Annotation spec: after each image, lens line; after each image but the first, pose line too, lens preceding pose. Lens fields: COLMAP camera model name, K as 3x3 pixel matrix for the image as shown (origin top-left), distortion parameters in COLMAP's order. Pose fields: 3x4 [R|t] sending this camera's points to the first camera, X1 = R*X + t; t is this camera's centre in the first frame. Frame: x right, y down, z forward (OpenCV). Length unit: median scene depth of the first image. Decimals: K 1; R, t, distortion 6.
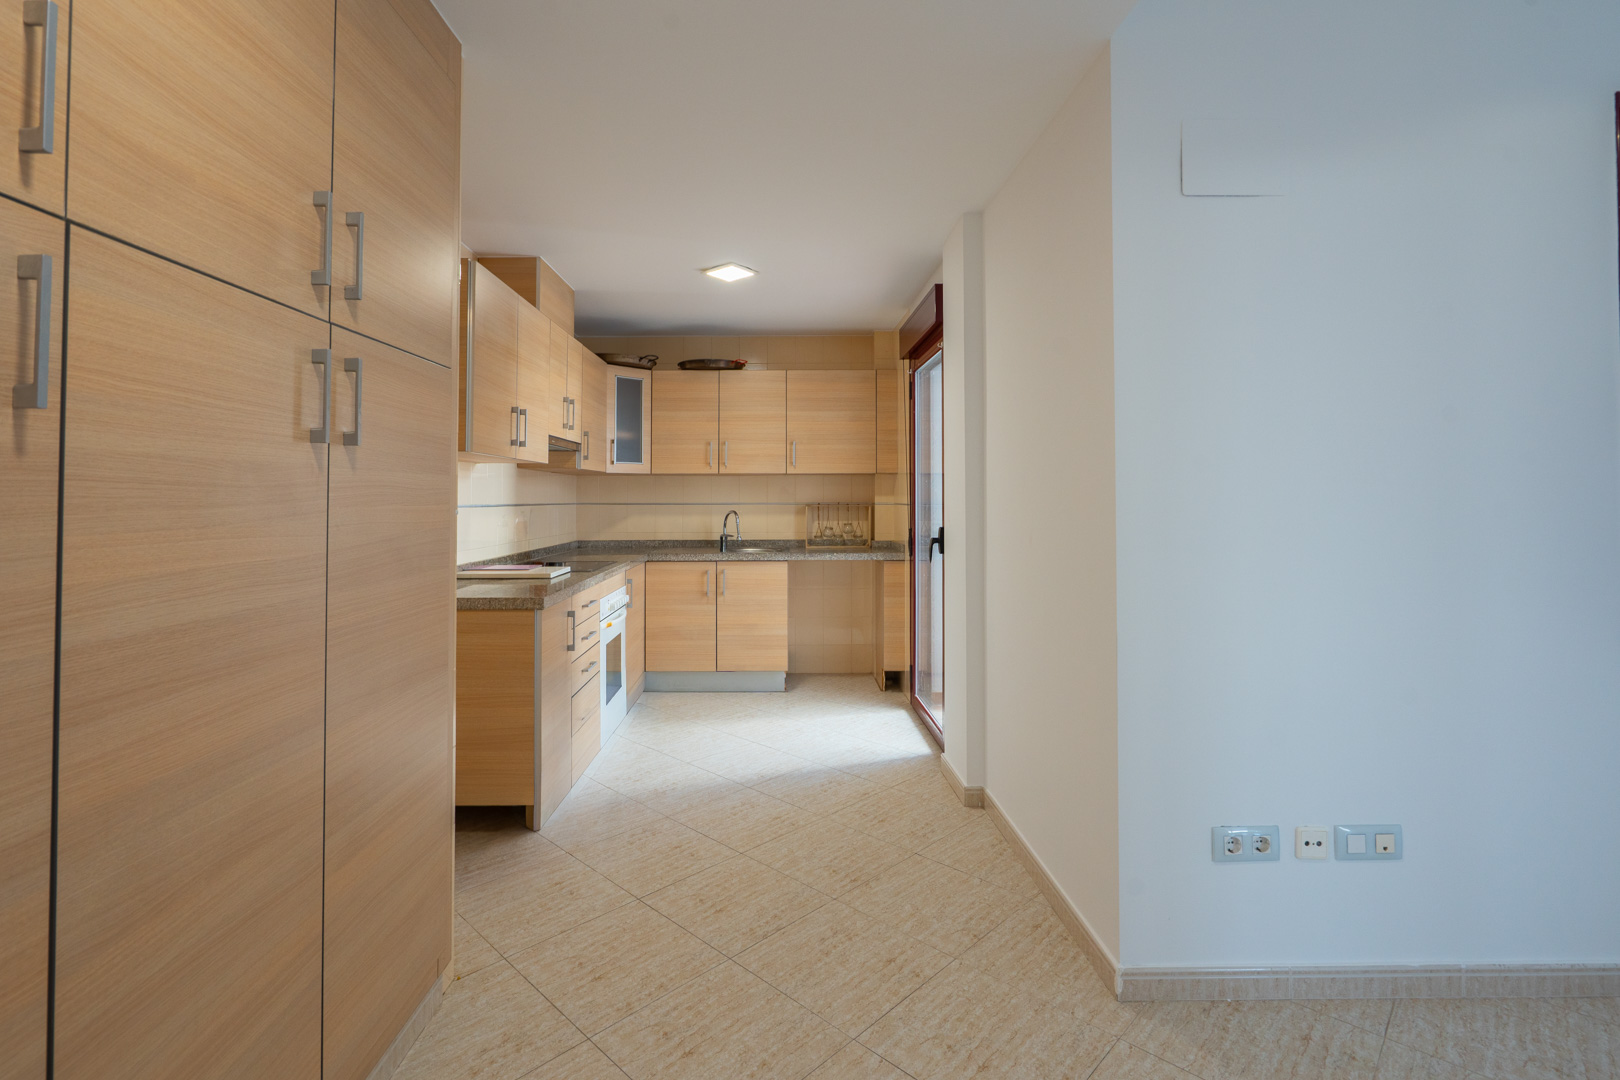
lens RADIAL K [[795.7, 0, 834.5], [0, 795.7, 476.3], [0, 0, 1]] dist [-0.001811, 0.001808]
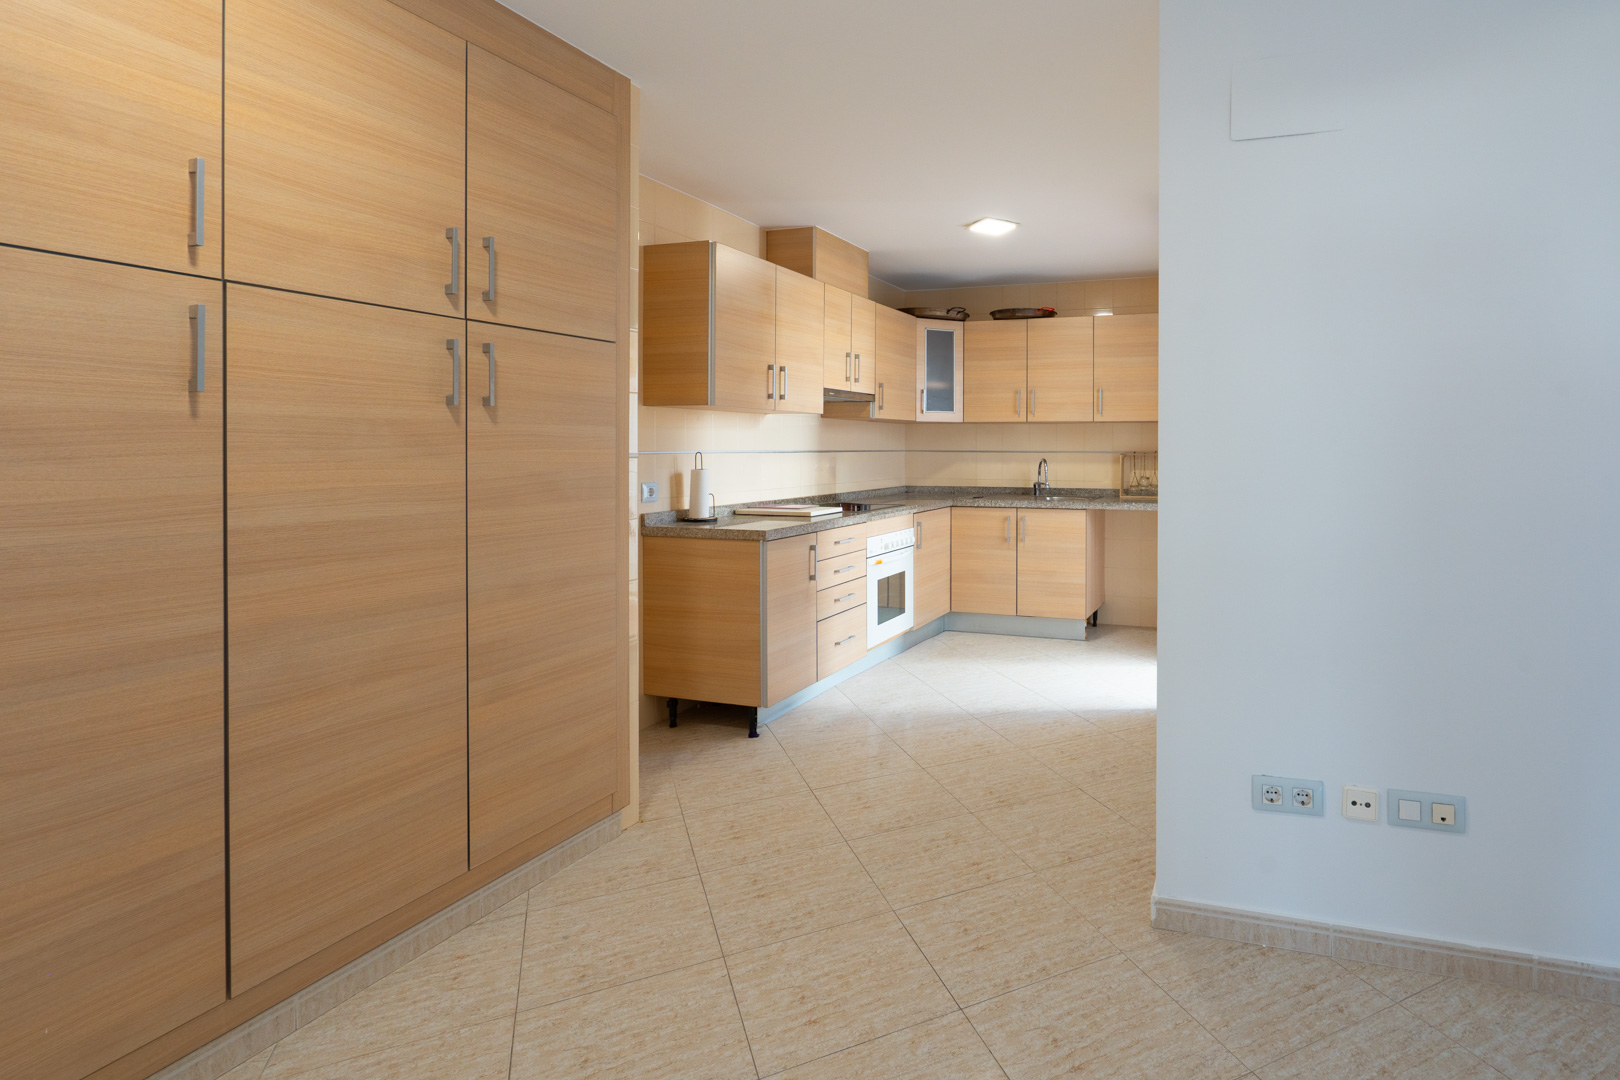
lens RADIAL K [[795.7, 0, 912.1], [0, 795.7, 446.5], [0, 0, 1]] dist [-0.001811, 0.001808]
pose [[0.953141, 0.004125, -0.302498, 0.375399], [0.004339, 0.999618, 0.027302, -0.001726], [0.302495, -0.027335, 0.952759, -0.075686]]
